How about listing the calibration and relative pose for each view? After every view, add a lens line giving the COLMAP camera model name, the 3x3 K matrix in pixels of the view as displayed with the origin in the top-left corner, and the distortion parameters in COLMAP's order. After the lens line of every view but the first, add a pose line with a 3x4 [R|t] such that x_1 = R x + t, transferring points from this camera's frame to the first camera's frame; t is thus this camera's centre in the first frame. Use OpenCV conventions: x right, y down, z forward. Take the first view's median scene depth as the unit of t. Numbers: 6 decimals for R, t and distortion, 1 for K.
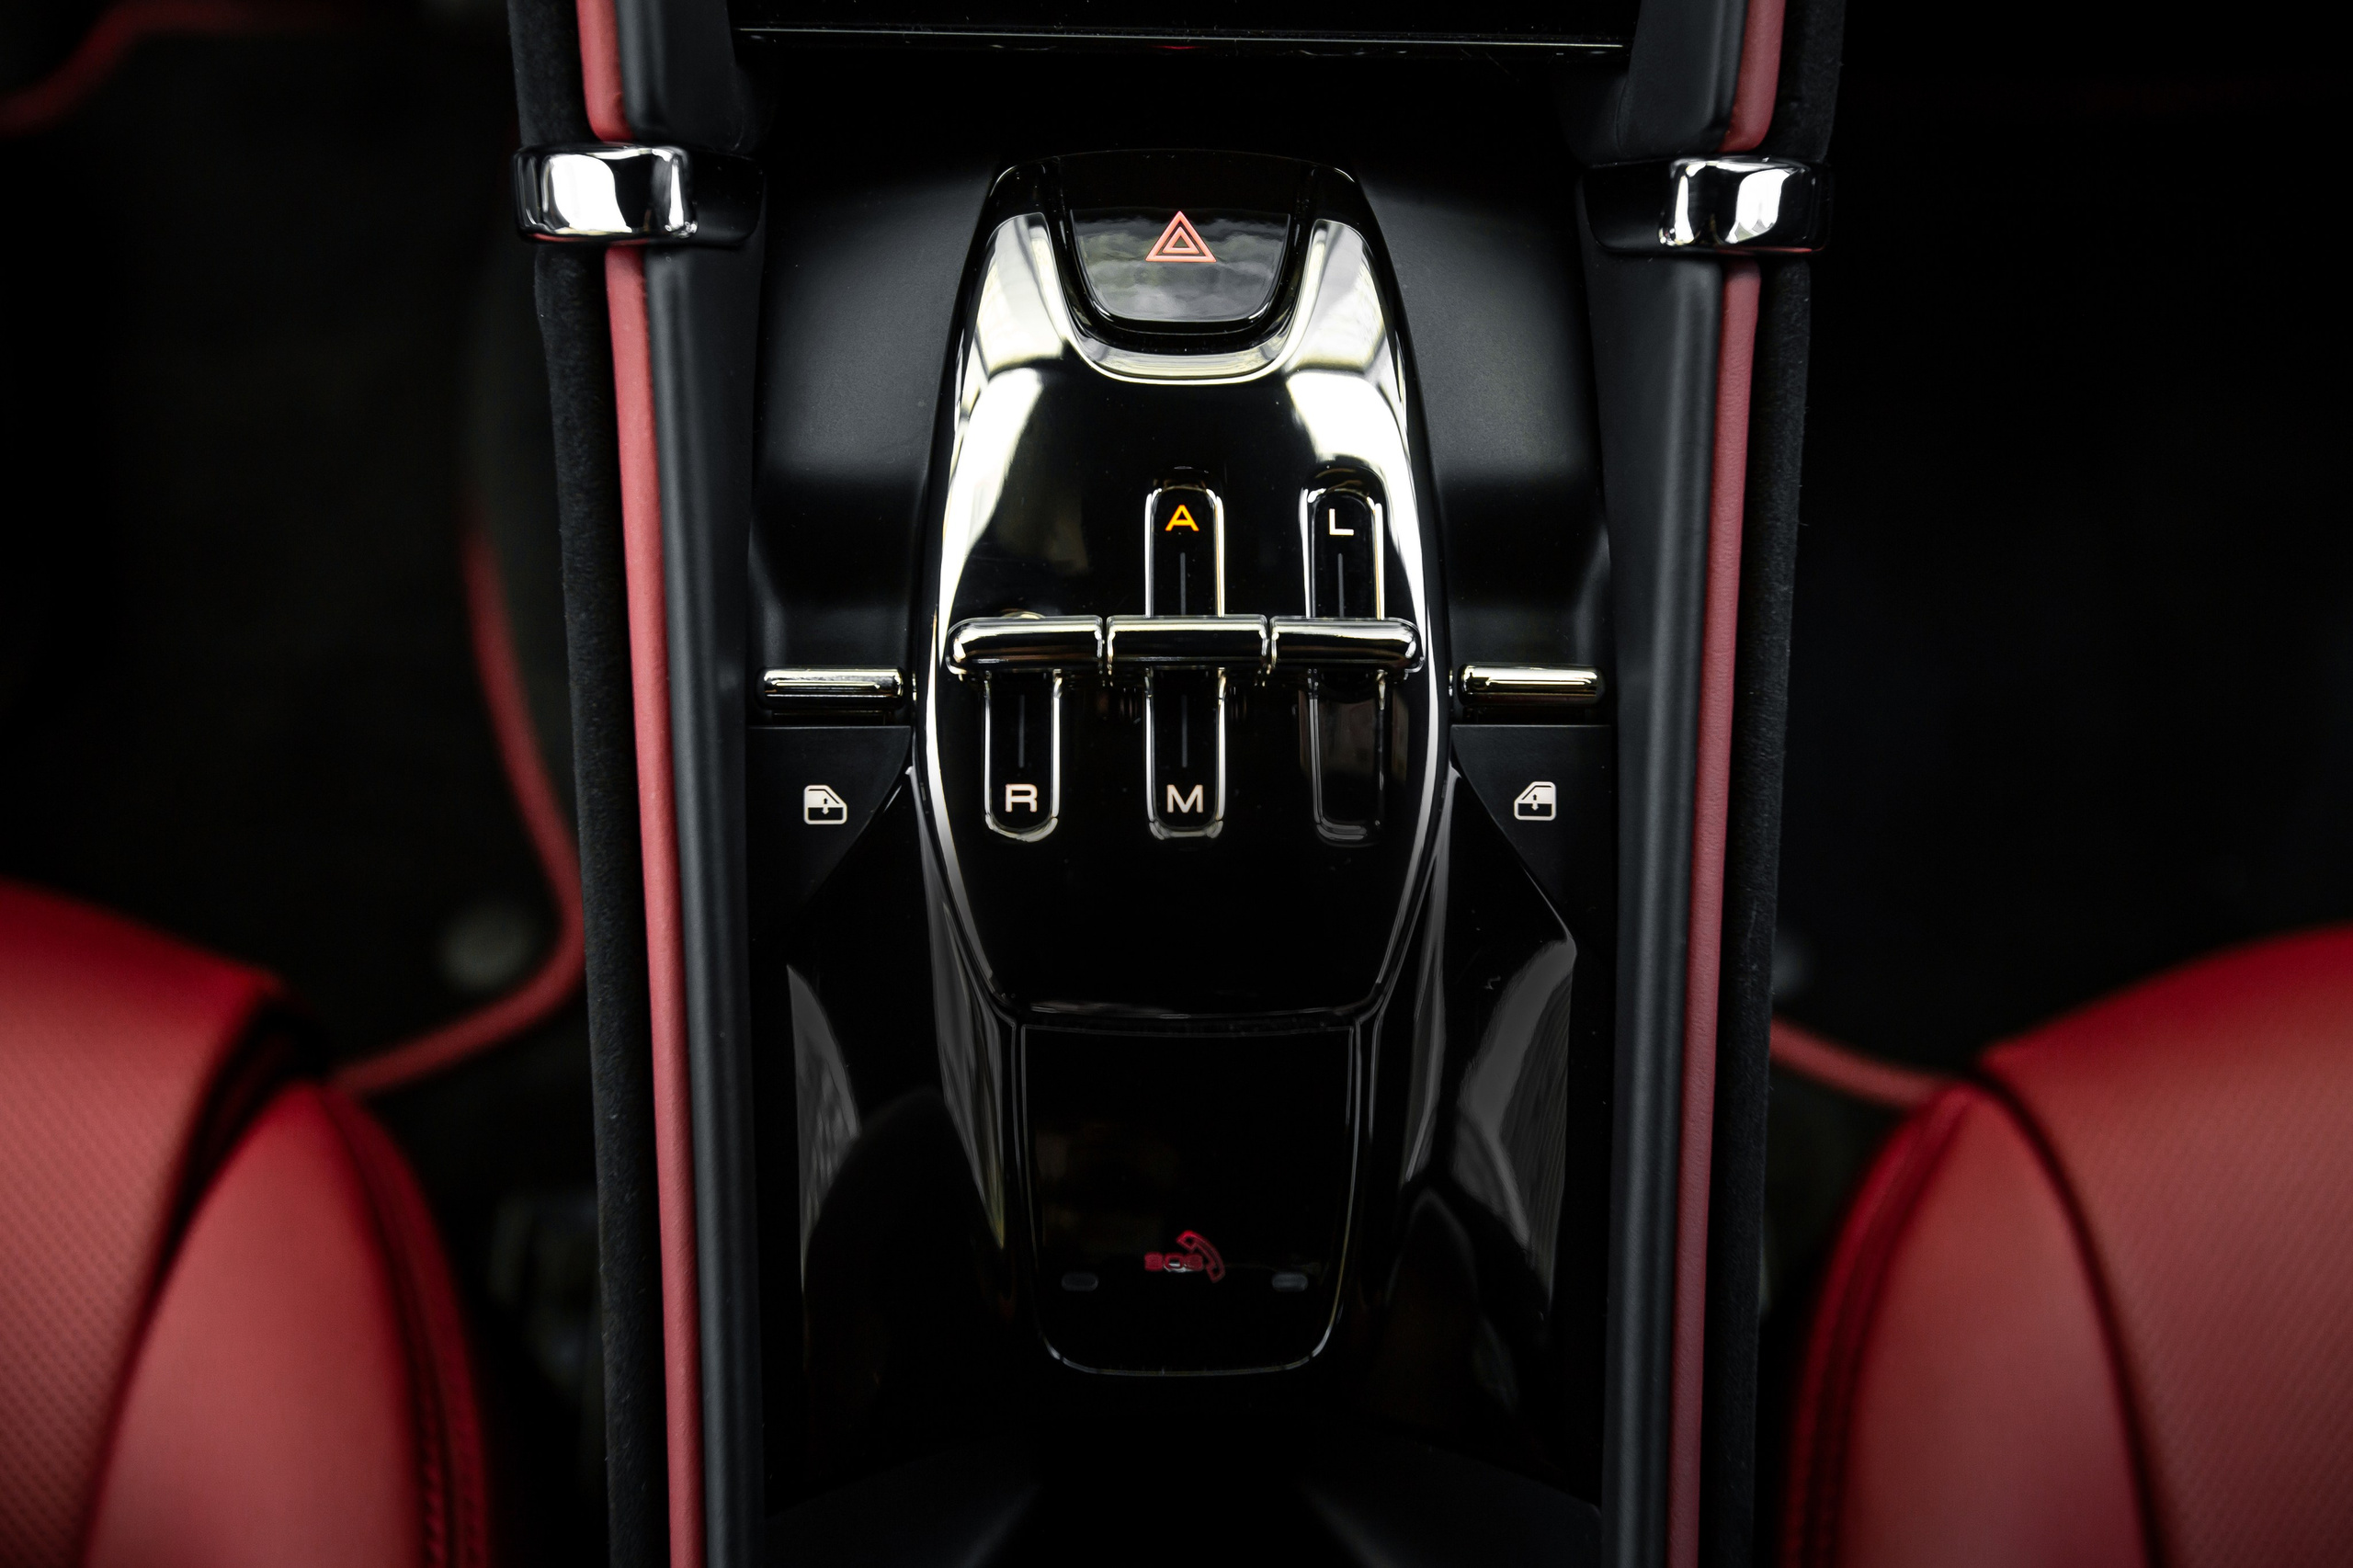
lens RADIAL K [[2275.3, 0, 1187.7], [0, 2275.3, 783.1], [0, 0, 1]] dist [-0.007843, 0.097587]
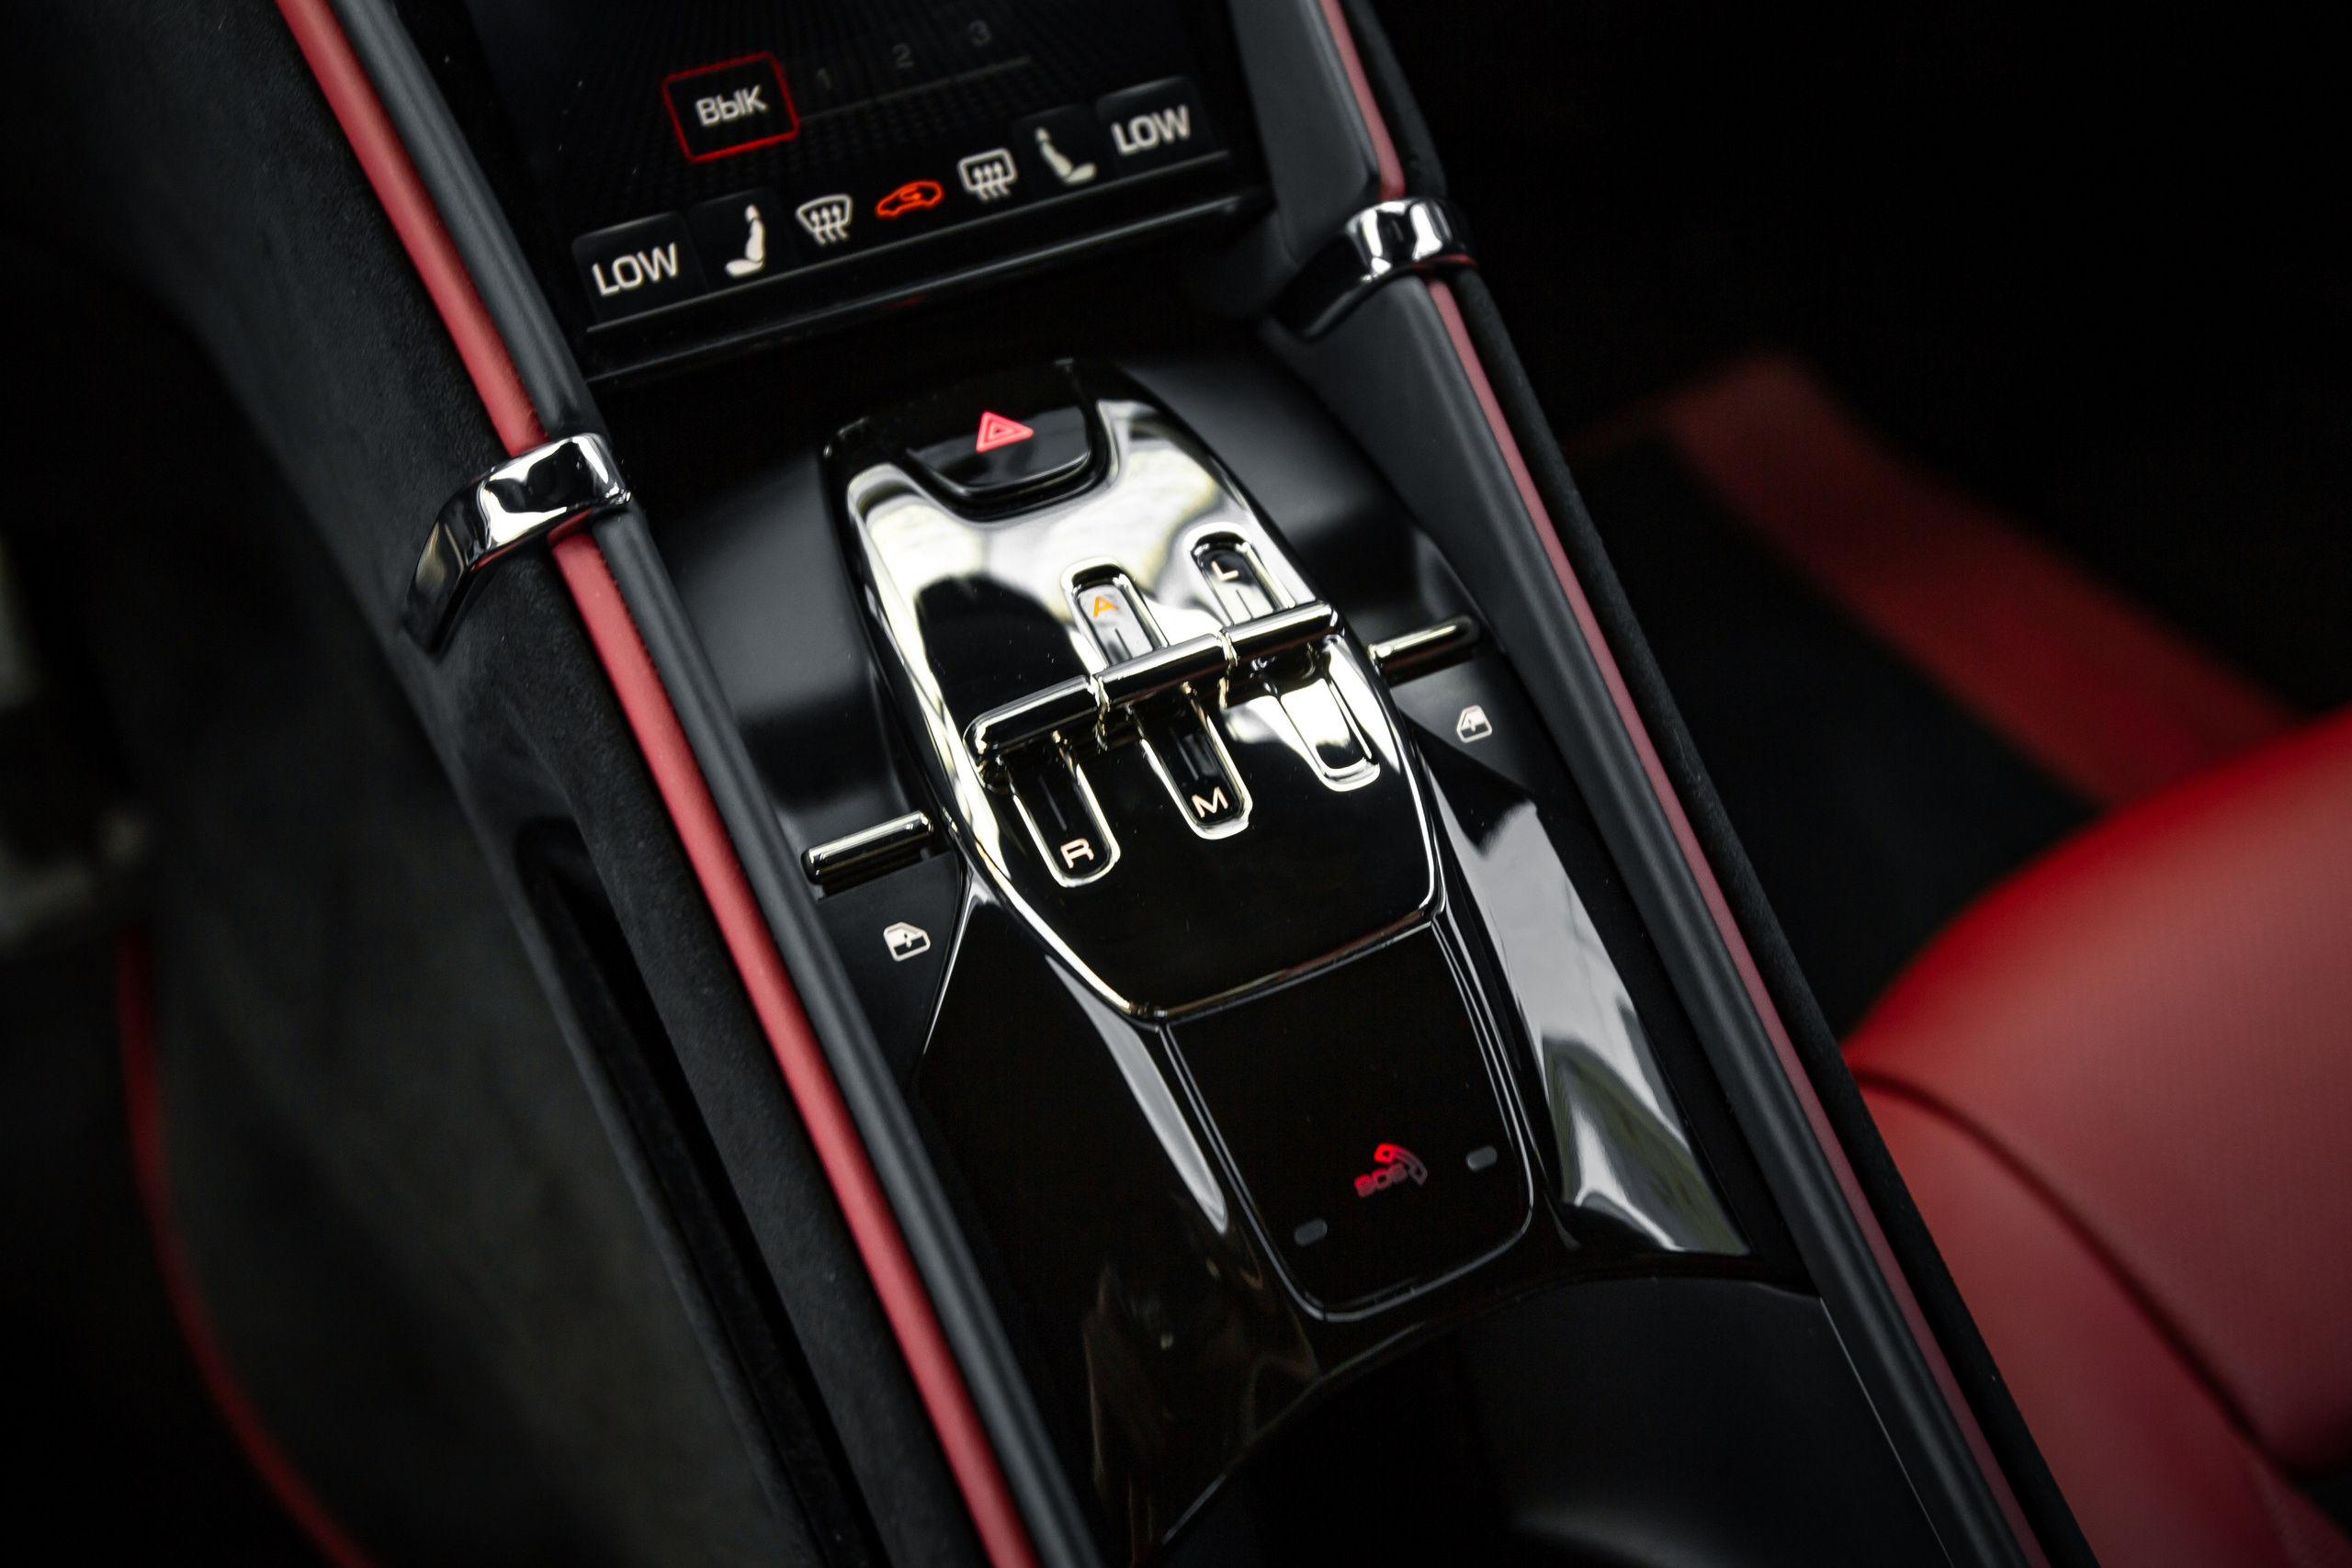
lens RADIAL K [[2274.2, 0, 1187.2], [0, 2274.2, 783.1], [0, 0, 1]] dist [-0.007843, 0.097587]
pose [[0.900984, -0.343967, 0.264413, -0.307118], [0.412062, 0.869161, -0.273432, 0.303164], [-0.135766, 0.355312, 0.924835, -0.046037]]
